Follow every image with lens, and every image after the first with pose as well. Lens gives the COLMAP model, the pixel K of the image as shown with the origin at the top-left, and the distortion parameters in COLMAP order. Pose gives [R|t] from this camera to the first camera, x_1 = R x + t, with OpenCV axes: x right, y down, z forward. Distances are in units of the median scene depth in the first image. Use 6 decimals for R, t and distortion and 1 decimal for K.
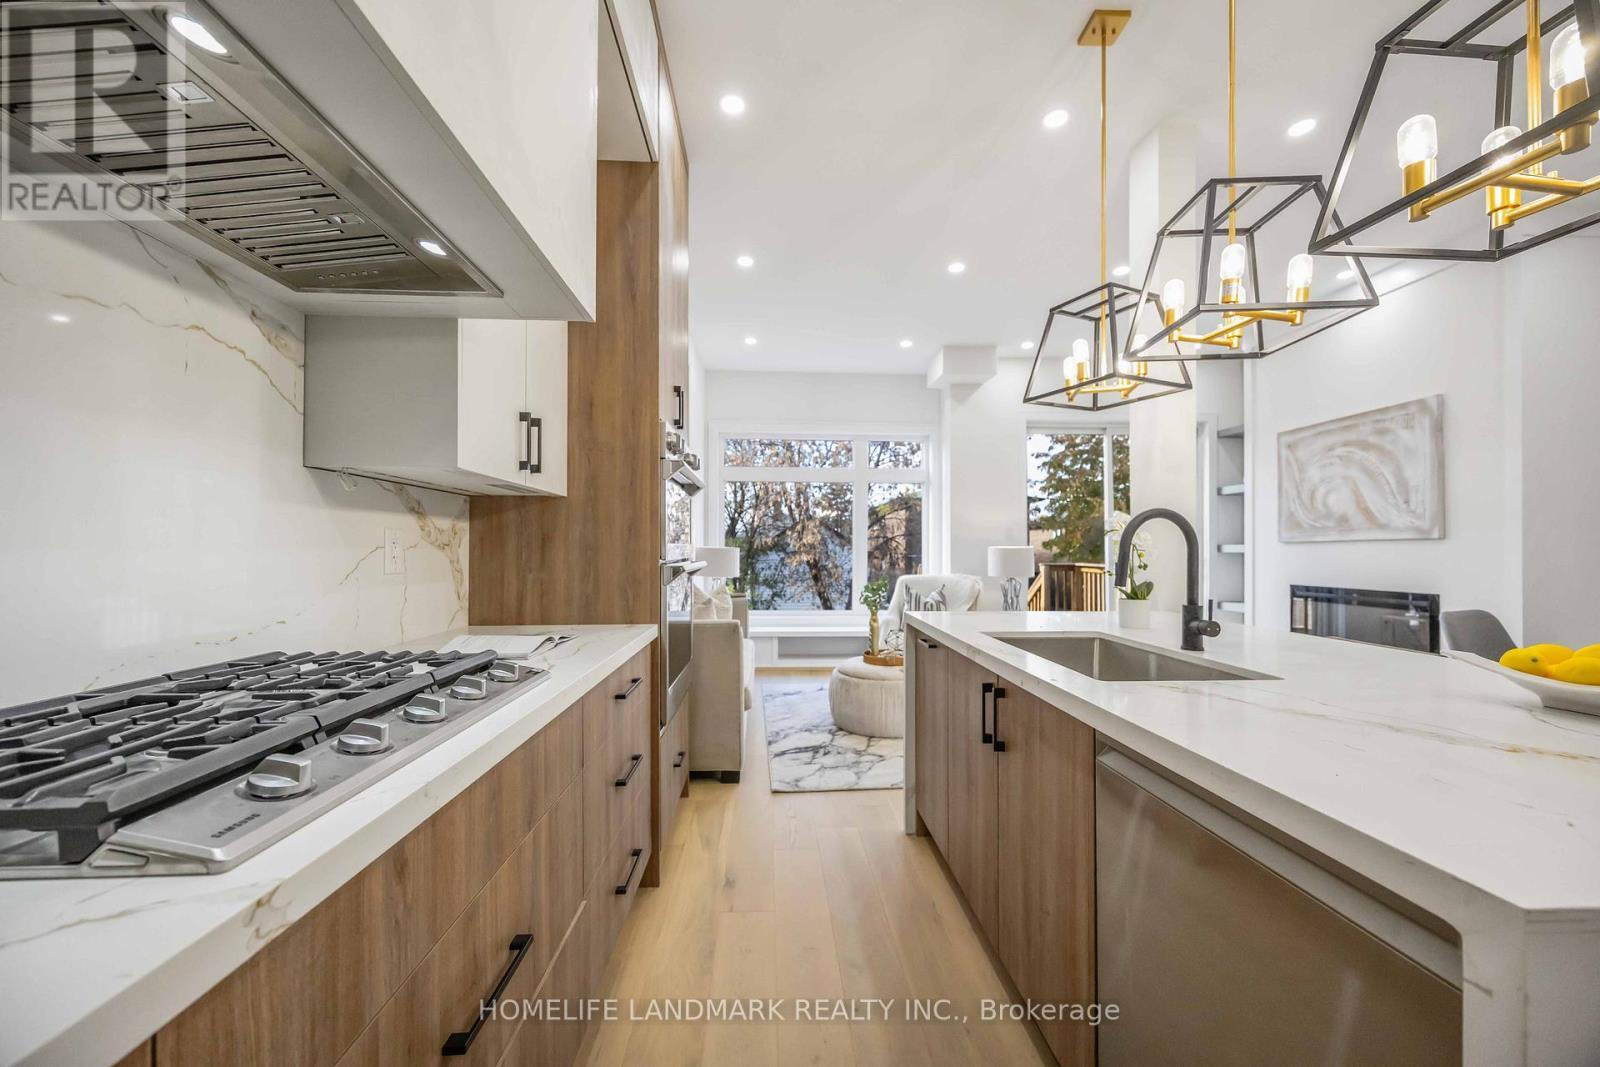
lens RADIAL K [[620.1, 0, 796.6], [0, 620.1, 546.4], [0, 0, 1]] dist [-0.001402, -0.000115]
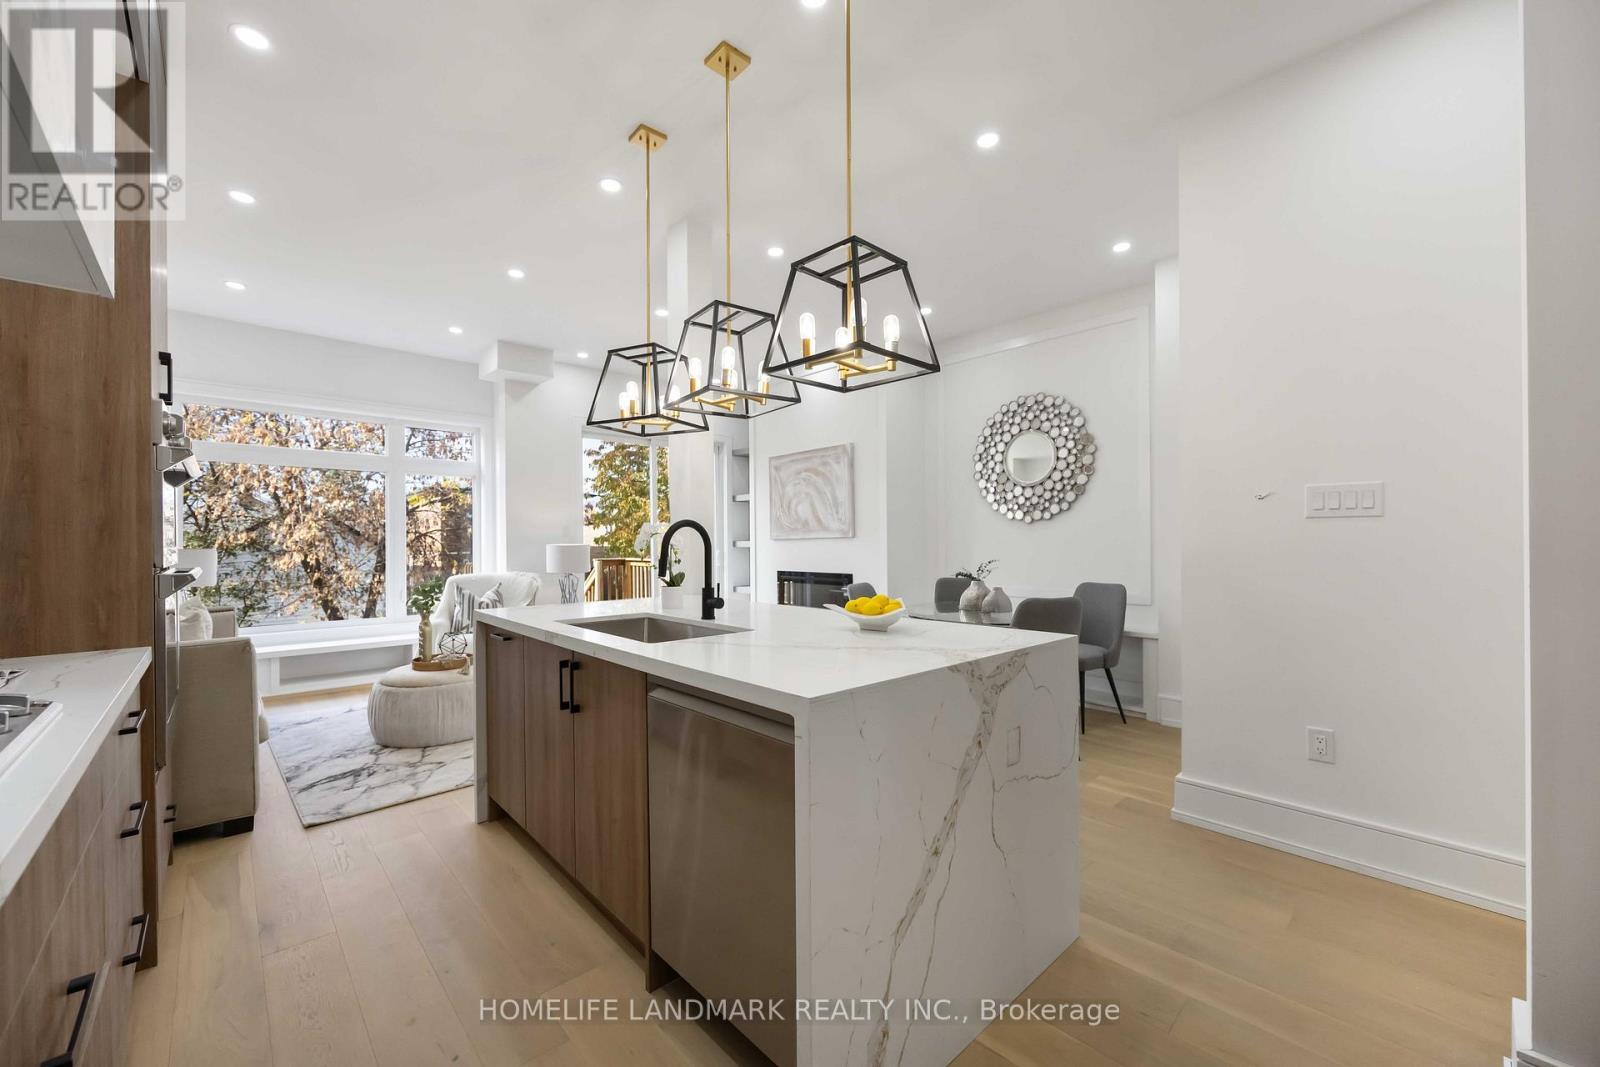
lens RADIAL K [[620.1, 0, 796.6], [0, 620.1, 546.4], [0, 0, 1]] dist [-0.001402, -0.000115]
pose [[0.768968, -0.010110, 0.639207, -0.057175], [0.005490, 0.999943, 0.009211, -0.006146], [-0.639264, -0.003574, 0.768979, -0.111659]]
